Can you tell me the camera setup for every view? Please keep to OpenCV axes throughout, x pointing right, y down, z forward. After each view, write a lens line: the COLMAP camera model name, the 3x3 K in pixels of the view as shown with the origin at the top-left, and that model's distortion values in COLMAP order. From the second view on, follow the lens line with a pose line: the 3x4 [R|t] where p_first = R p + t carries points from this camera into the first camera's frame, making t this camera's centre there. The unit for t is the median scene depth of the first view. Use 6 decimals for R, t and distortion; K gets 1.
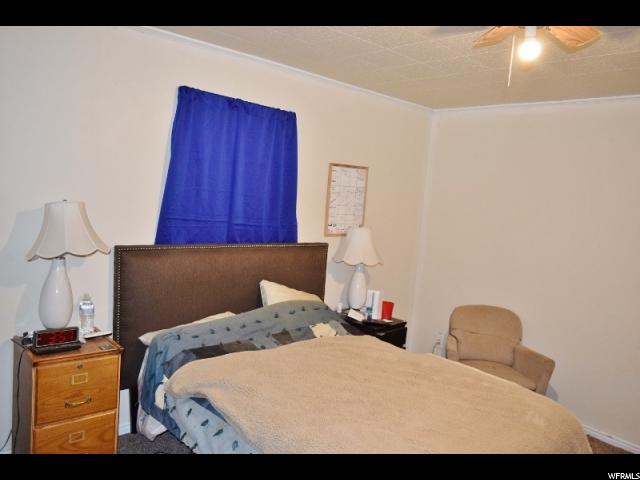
lens RADIAL K [[500.9, 0, 320.8], [0, 500.9, 239.4], [0, 0, 1]] dist [-0.002546, 0.004219]
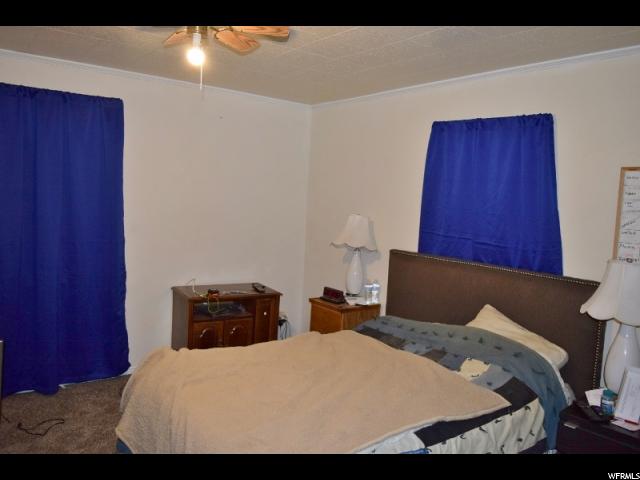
lens RADIAL K [[500.9, 0, 320.7], [0, 500.9, 240.2], [0, 0, 1]] dist [-0.002546, 0.004219]
pose [[-0.066632, -0.001379, -0.997777, 0.822608], [-0.164472, 0.986335, 0.009620, 0.007015], [0.984129, 0.164748, -0.065948, 0.746307]]
